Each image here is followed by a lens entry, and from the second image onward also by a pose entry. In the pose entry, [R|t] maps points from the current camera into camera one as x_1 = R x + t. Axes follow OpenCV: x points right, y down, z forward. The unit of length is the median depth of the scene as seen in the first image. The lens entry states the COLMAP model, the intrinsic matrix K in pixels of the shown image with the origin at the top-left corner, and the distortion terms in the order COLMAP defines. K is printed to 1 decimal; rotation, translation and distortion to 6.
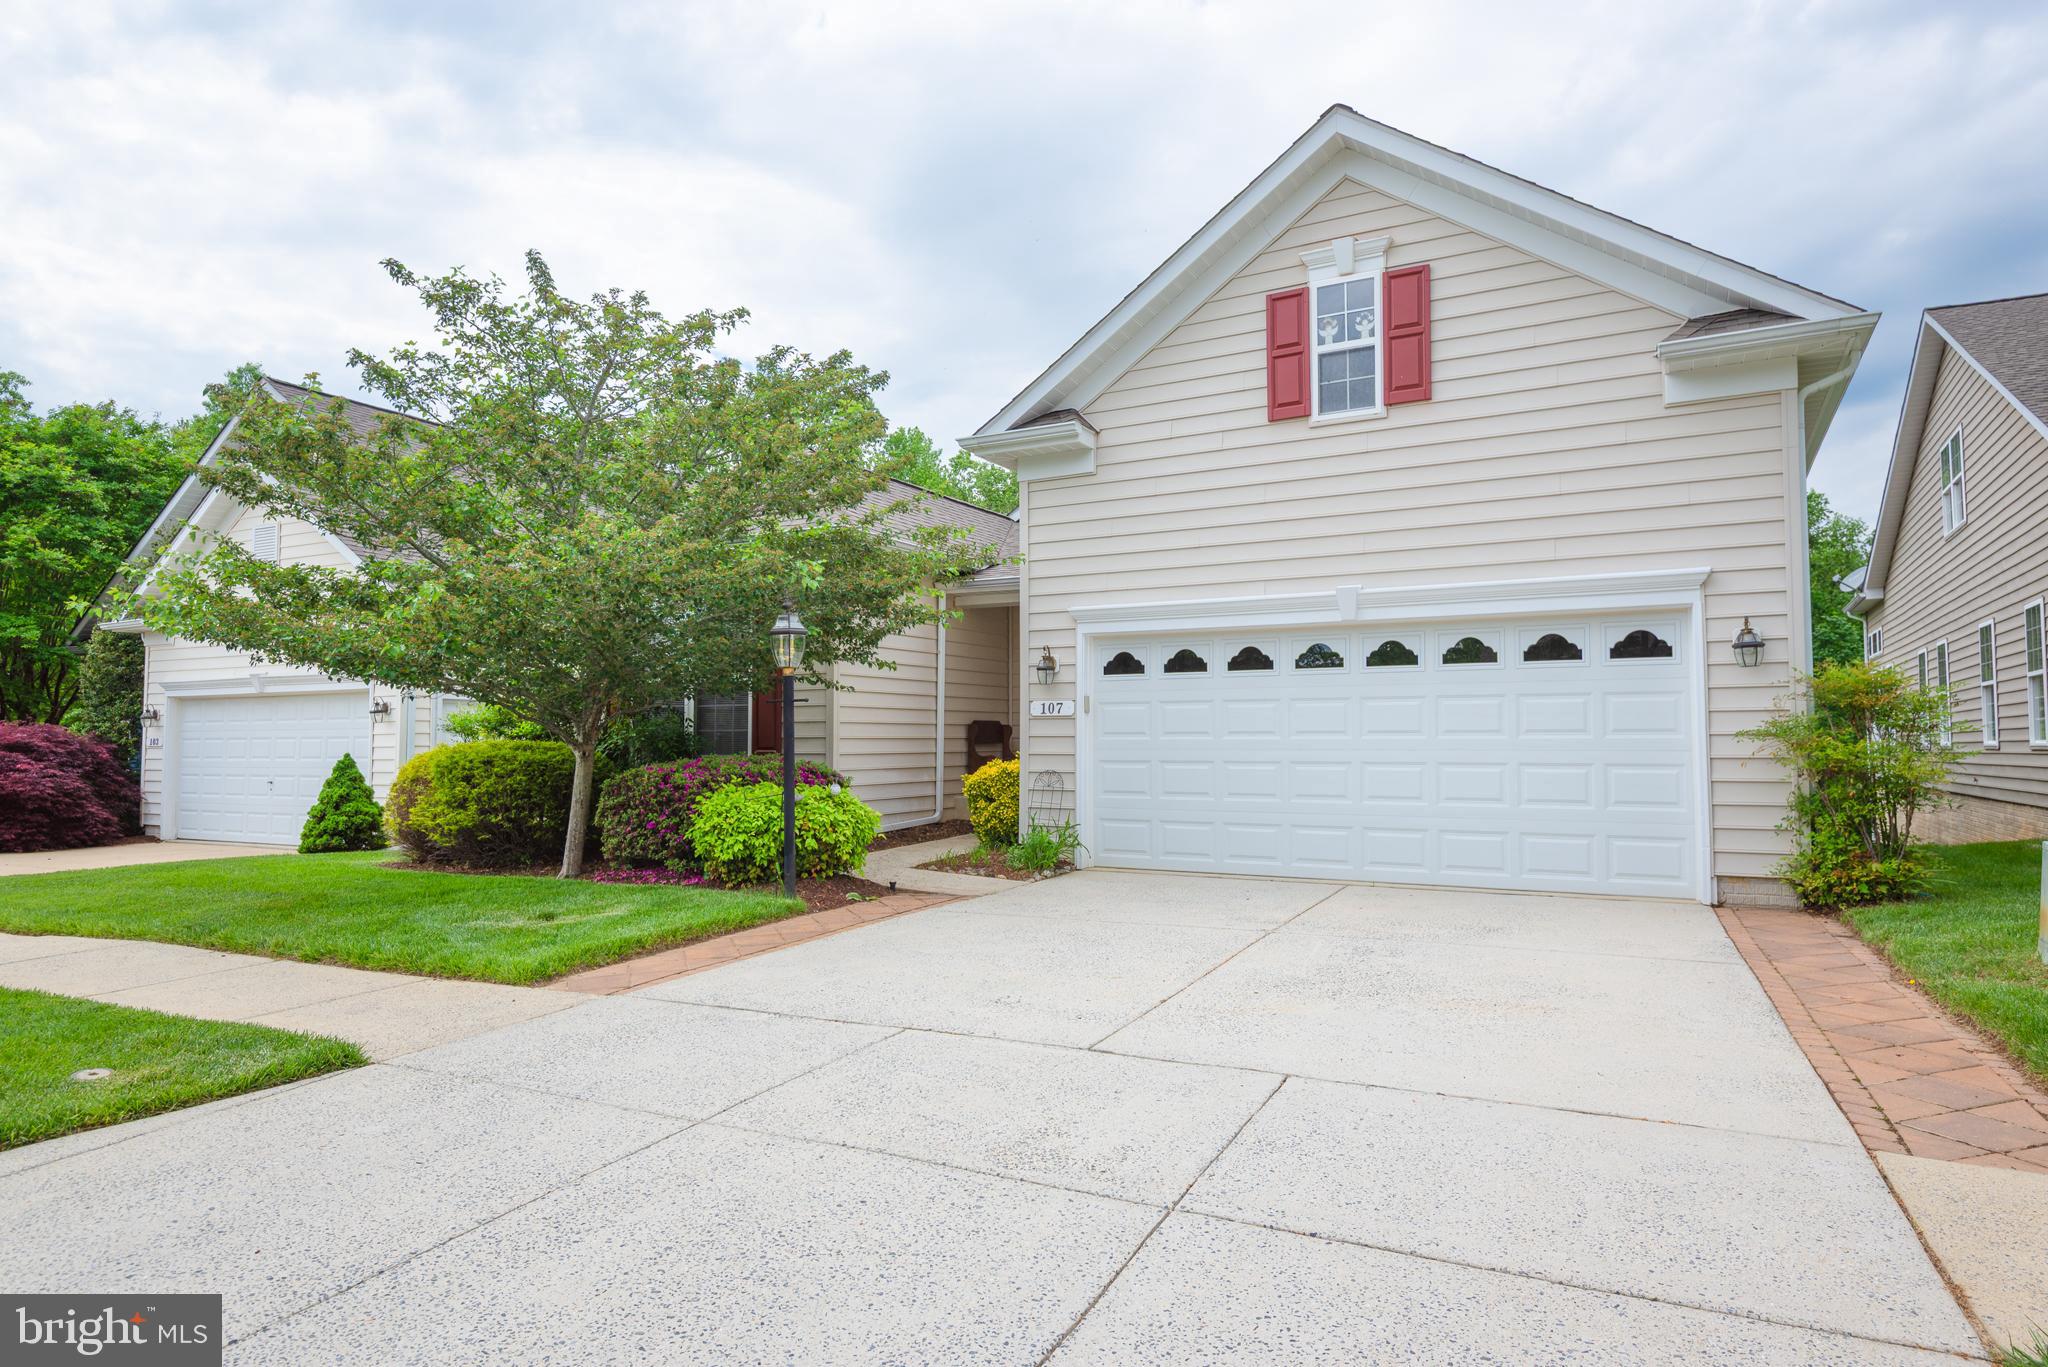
lens RADIAL K [[1233.9, 0, 1025.7], [0, 1233.9, 686.7], [0, 0, 1]] dist [-0.000243, -0.000167]
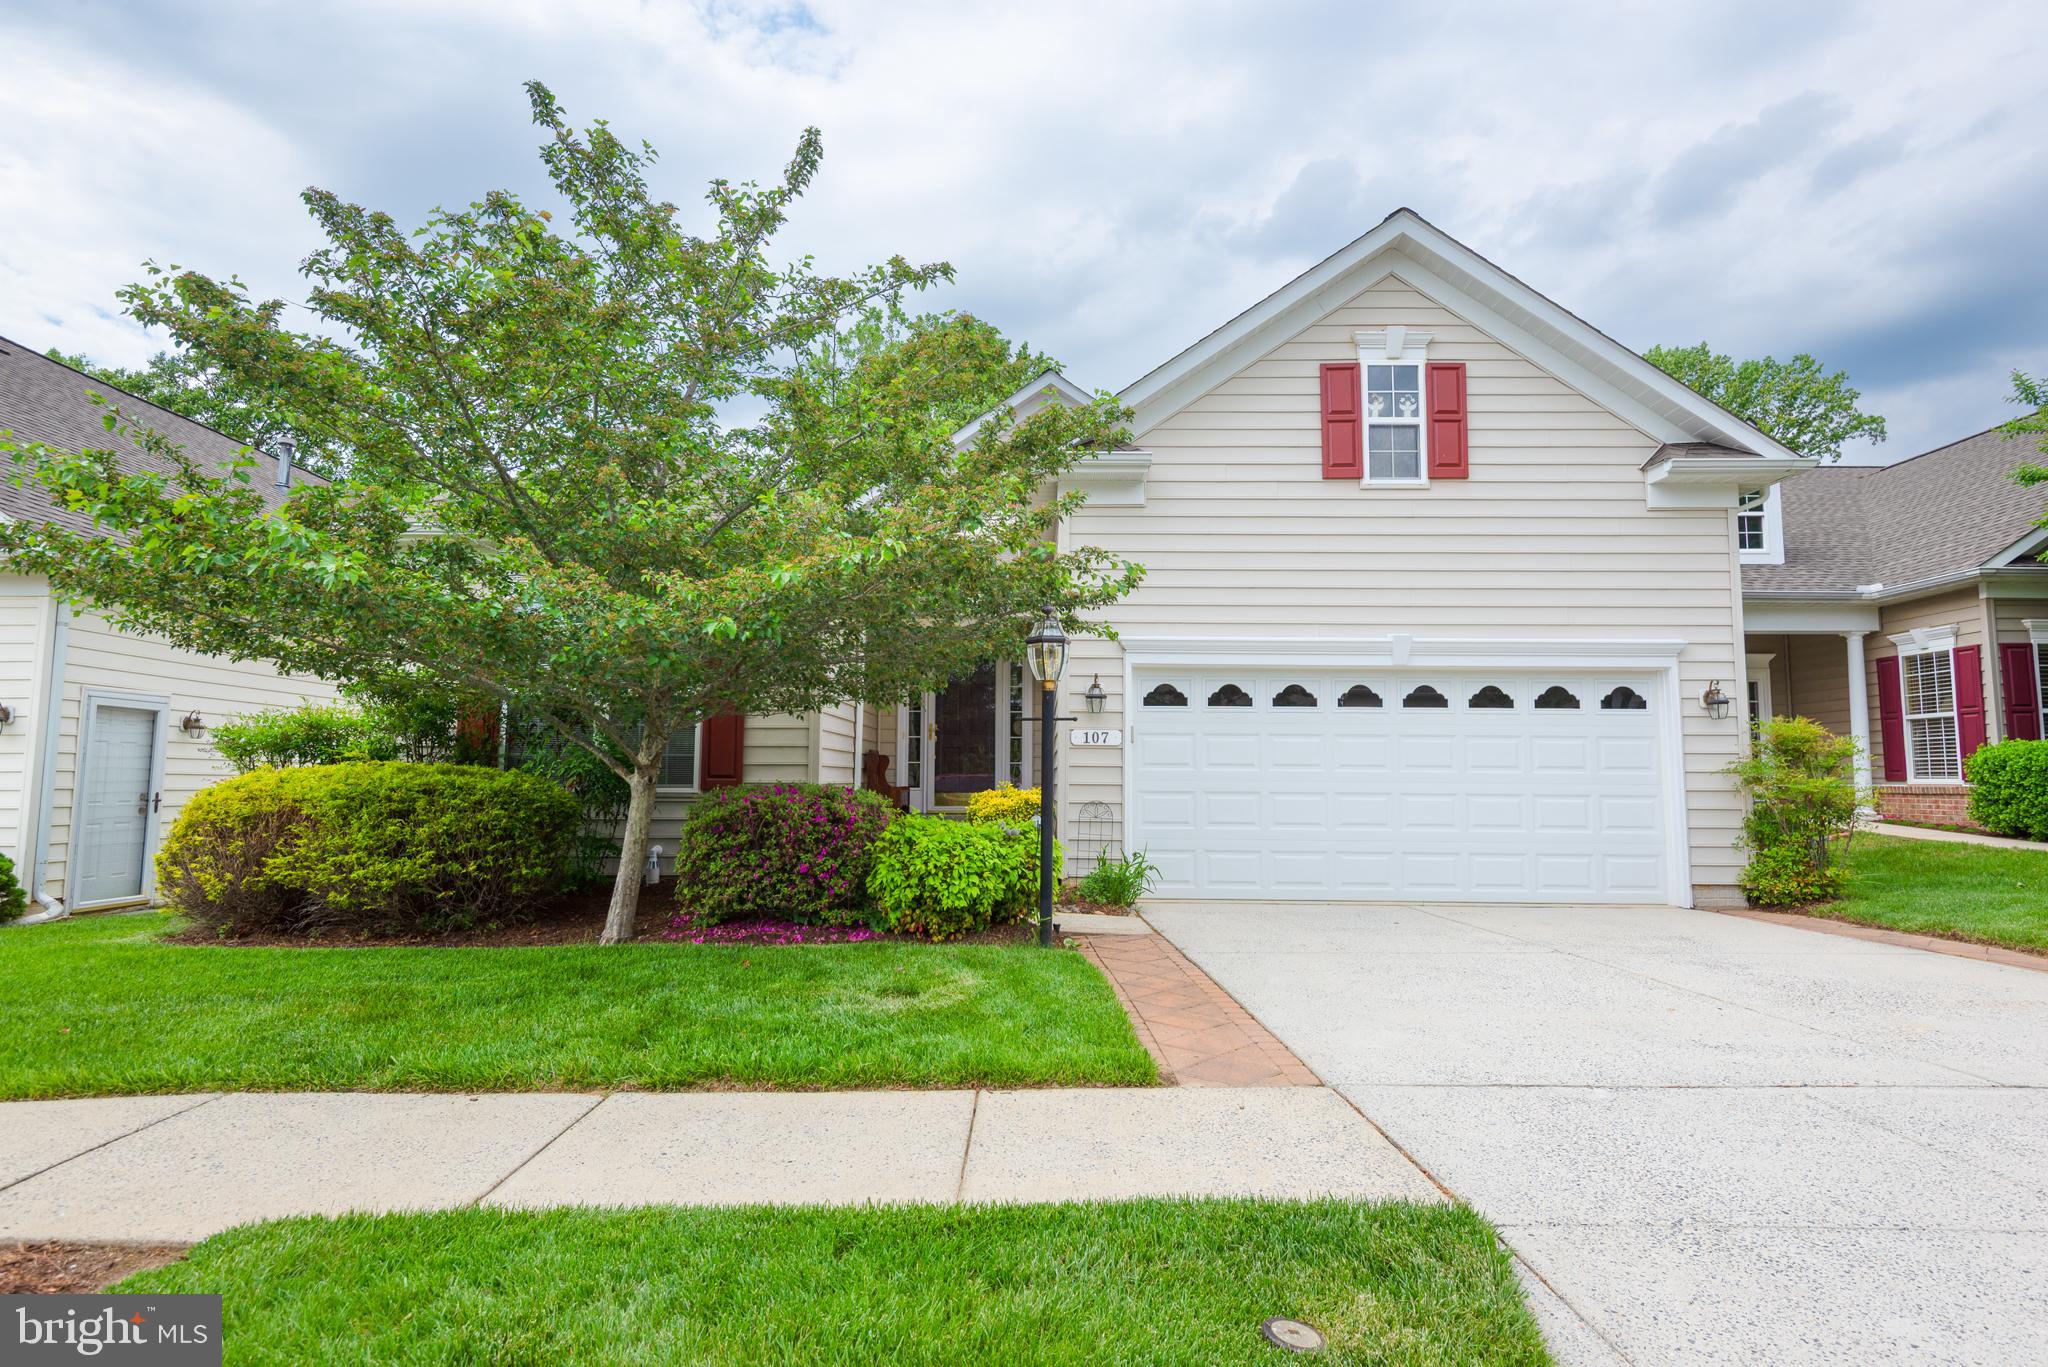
lens RADIAL K [[1123.7, 0, 1017.4], [0, 1123.7, 677.3], [0, 0, 1]] dist [0.004811, -0.001927]
pose [[0.878561, 0.050562, 0.474946, -0.519404], [-0.031232, 0.998334, -0.048508, 0.016986], [-0.476607, 0.027783, 0.878677, 0.272965]]
